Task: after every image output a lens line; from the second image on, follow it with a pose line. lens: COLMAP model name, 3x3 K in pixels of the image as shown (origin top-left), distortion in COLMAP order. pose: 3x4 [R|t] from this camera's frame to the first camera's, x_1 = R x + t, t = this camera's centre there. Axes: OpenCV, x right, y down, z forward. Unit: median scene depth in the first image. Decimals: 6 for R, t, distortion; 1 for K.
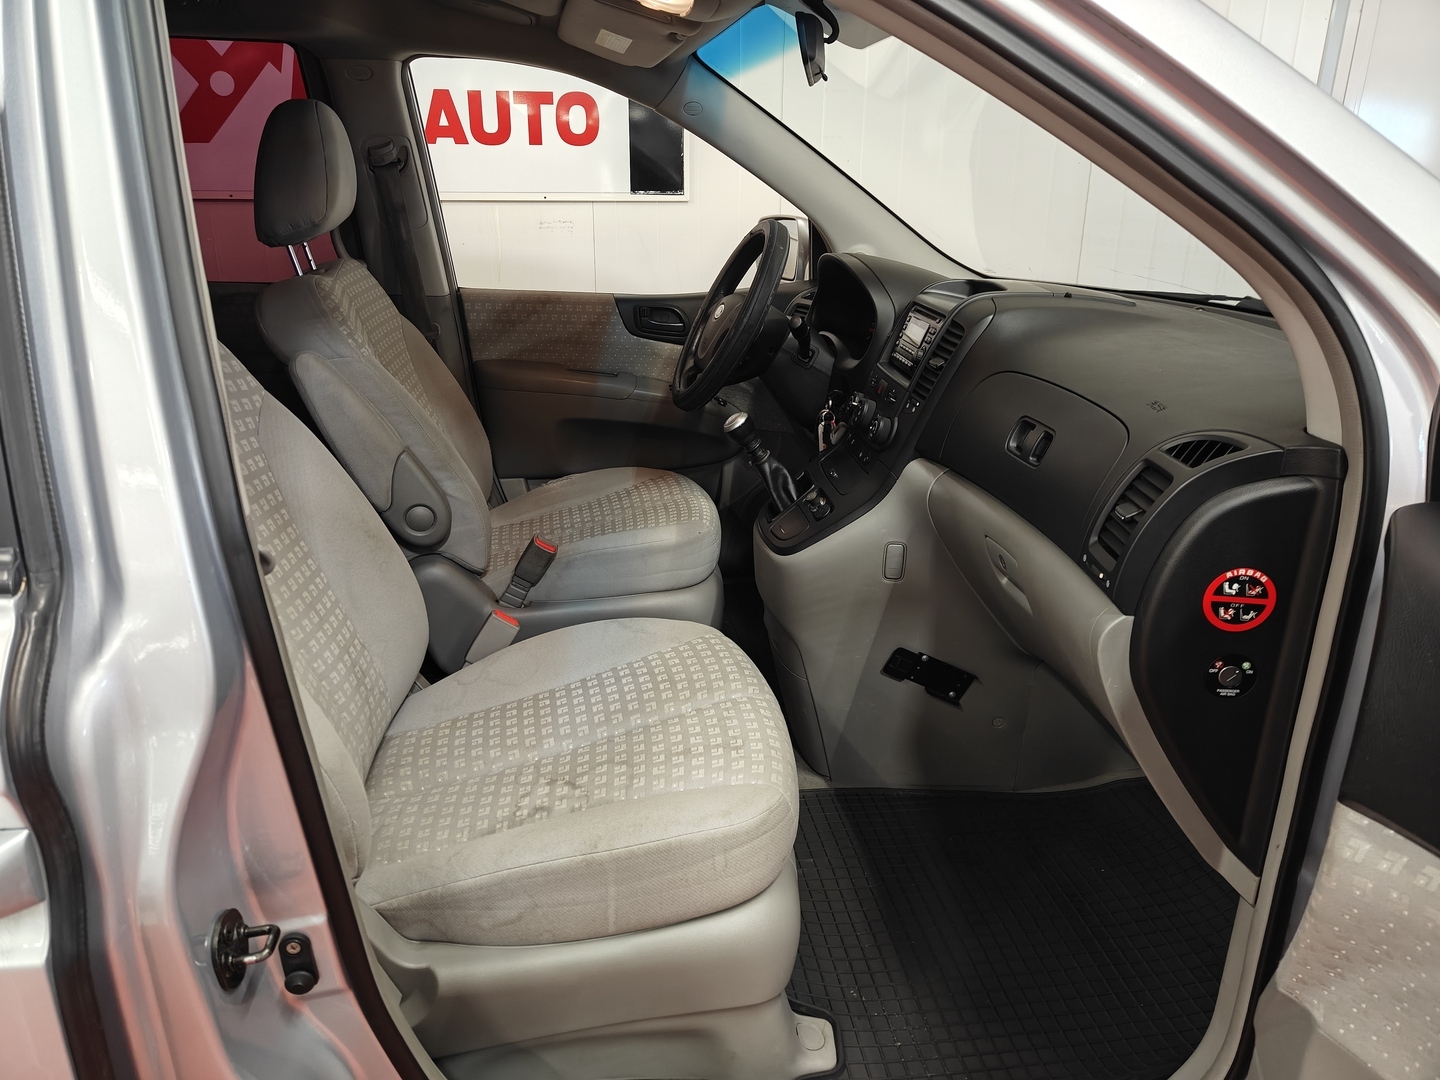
lens RADIAL K [[1001.3, 0, 720.0], [0, 1001.3, 540.0], [0, 0, 1]] dist [0.004413, -0.003793]
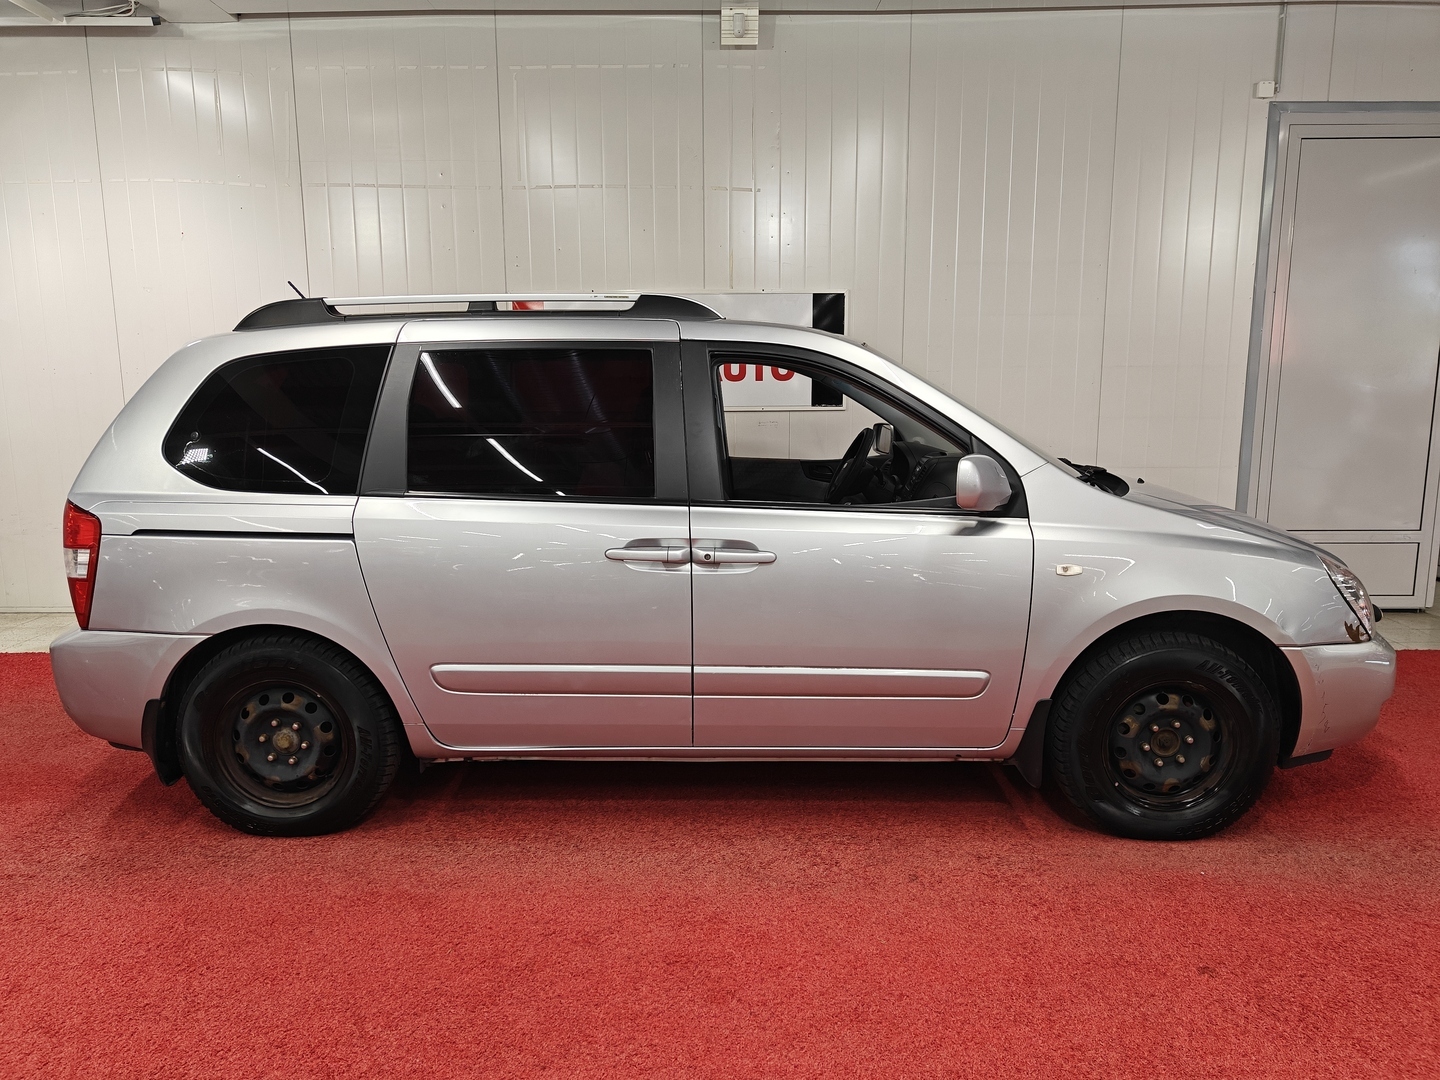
lens RADIAL K [[1040.3, 0, 720.0], [0, 1040.3, 540.0], [0, 0, 1]] dist [0.045917, 0.000699]
pose [[0.984007, 0.018871, -0.177127, 0.083826], [-0.049921, 0.983739, -0.172524, 0.215475], [0.170991, 0.178608, 0.968949, -0.783654]]
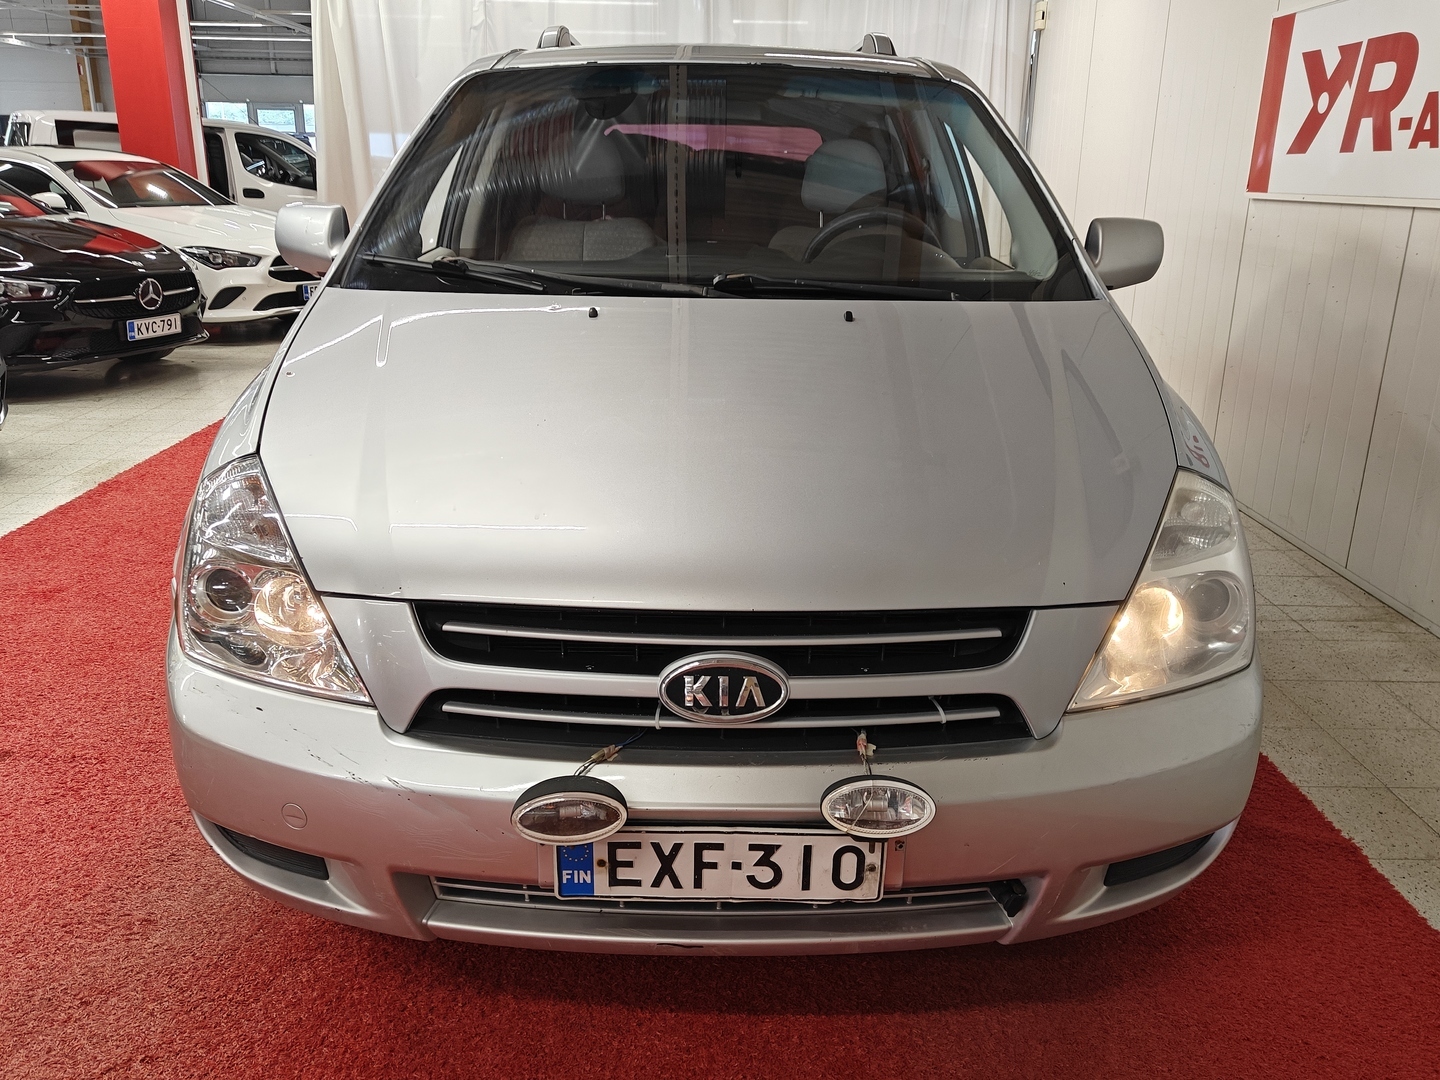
lens RADIAL K [[1154.1, 0, 720.0], [0, 1154.1, 540.0], [0, 0, 1]] dist [0.072754, -0.115617]
pose [[-0.147015, 0.293268, -0.944659, 0.976730], [-0.340535, 0.881647, 0.326703, -0.200272], [0.928667, 0.369720, -0.029747, 0.548570]]
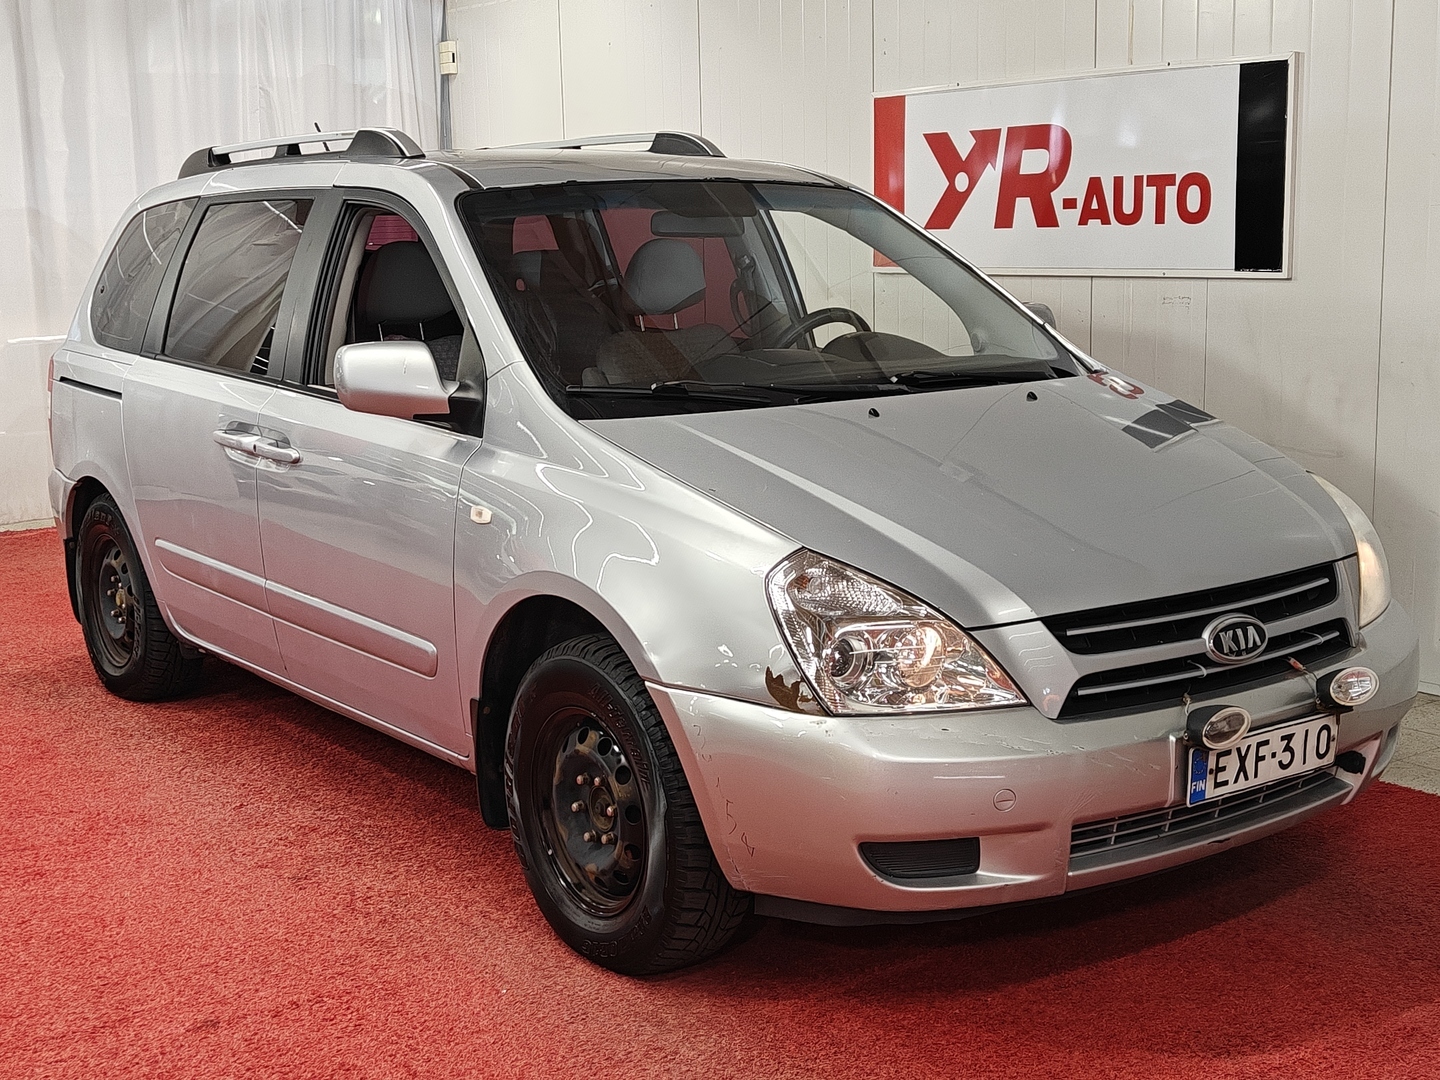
lens RADIAL K [[1893.3, 0, 720.0], [0, 1893.3, 540.0], [0, 0, 1]] dist [0.018215, -0.026262]
pose [[0.456479, 0.140073, -0.878639, 1.374847], [-0.274759, 0.961456, 0.010531, 0.018568], [0.846248, 0.236607, 0.477370, -0.230519]]
